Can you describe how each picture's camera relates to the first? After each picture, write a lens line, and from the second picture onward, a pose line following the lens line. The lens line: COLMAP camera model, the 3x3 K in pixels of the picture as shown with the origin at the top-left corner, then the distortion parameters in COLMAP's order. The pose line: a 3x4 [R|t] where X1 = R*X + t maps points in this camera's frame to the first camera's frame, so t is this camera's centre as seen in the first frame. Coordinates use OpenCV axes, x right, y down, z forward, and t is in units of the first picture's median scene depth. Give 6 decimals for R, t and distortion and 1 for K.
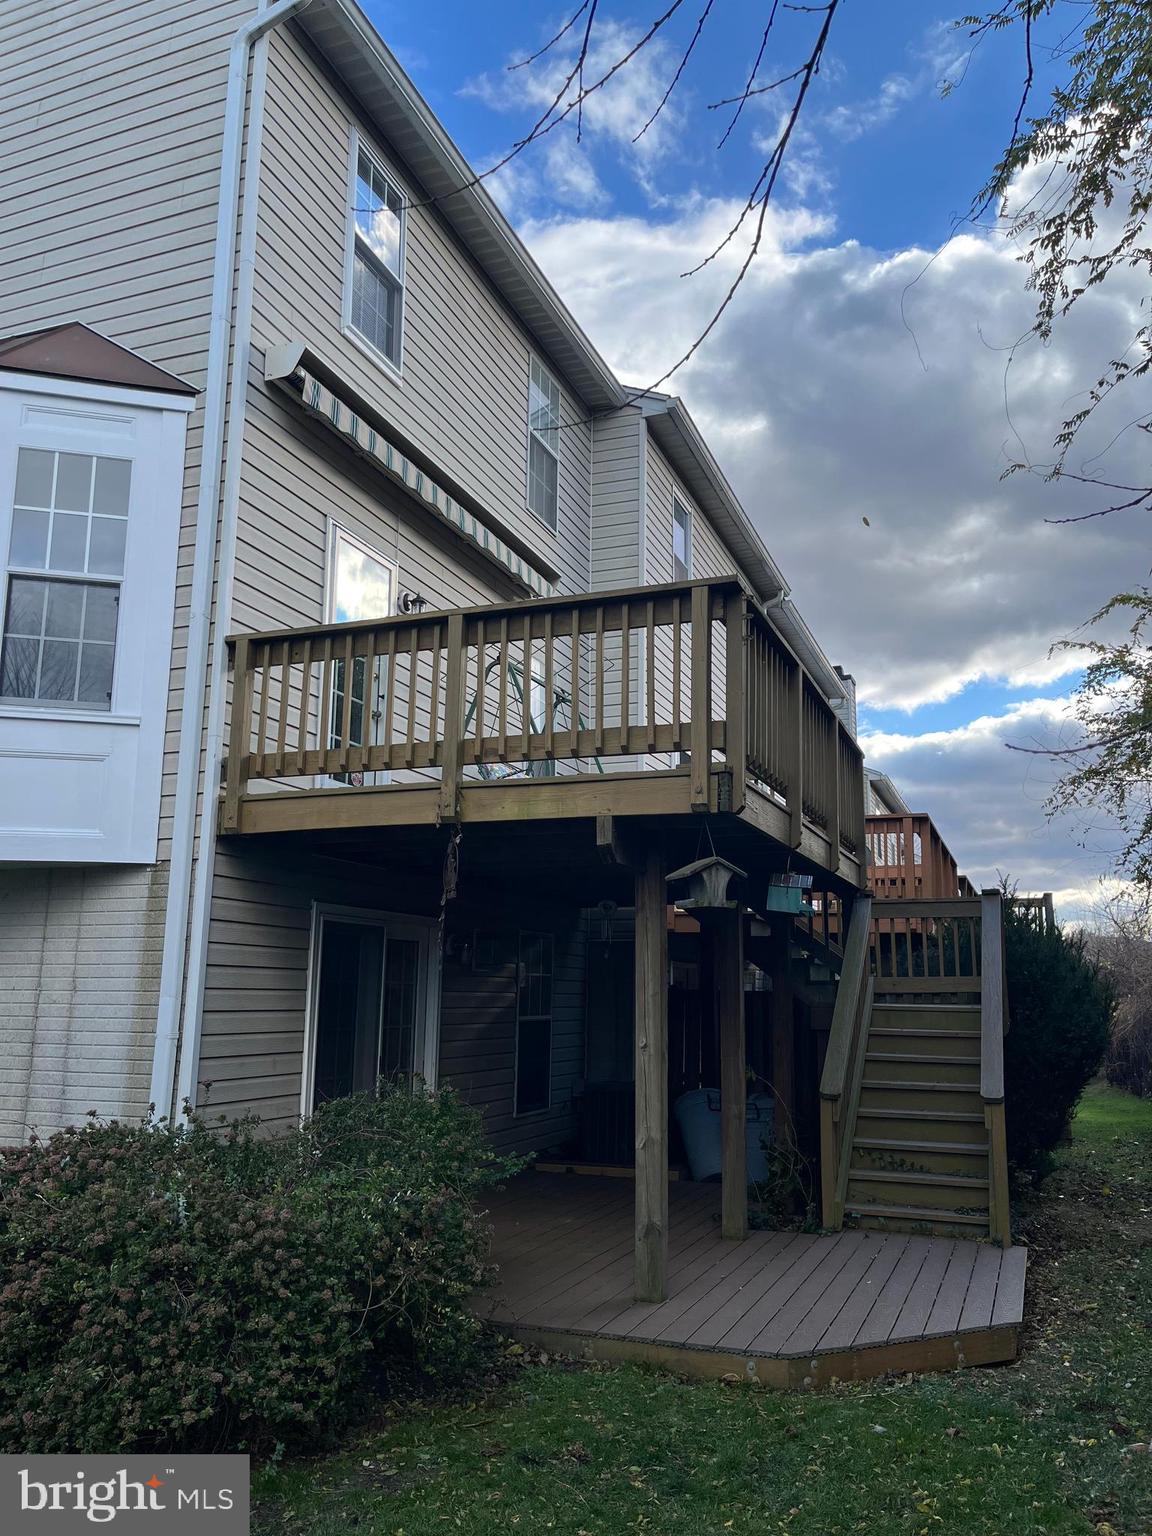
lens RADIAL K [[1166.8, 0, 575.0], [0, 1166.8, 779.2], [0, 0, 1]] dist [0.065943, -0.085364]
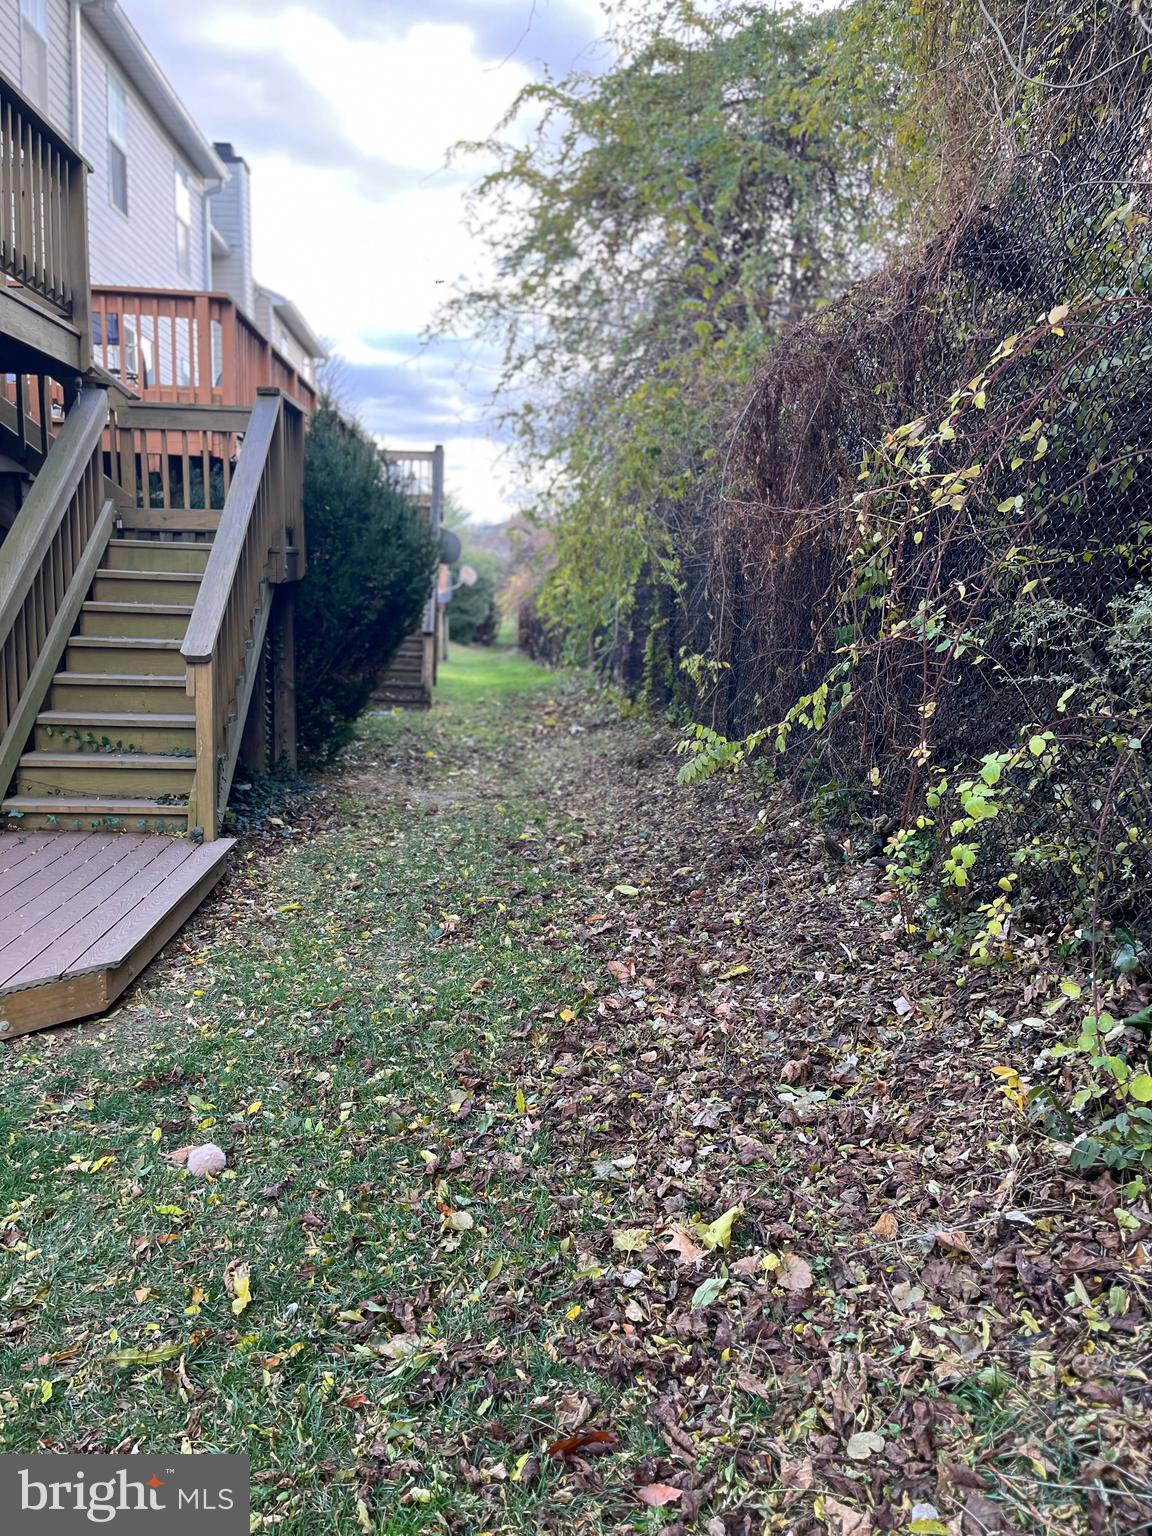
lens RADIAL K [[1166.8, 0, 577.8], [0, 1166.8, 760.9], [0, 0, 1]] dist [0.065943, -0.085364]
pose [[0.902831, -0.048299, 0.427274, 0.244617], [-0.098763, 0.943814, 0.315375, 0.074824], [-0.418499, -0.326929, 0.847334, 0.248153]]
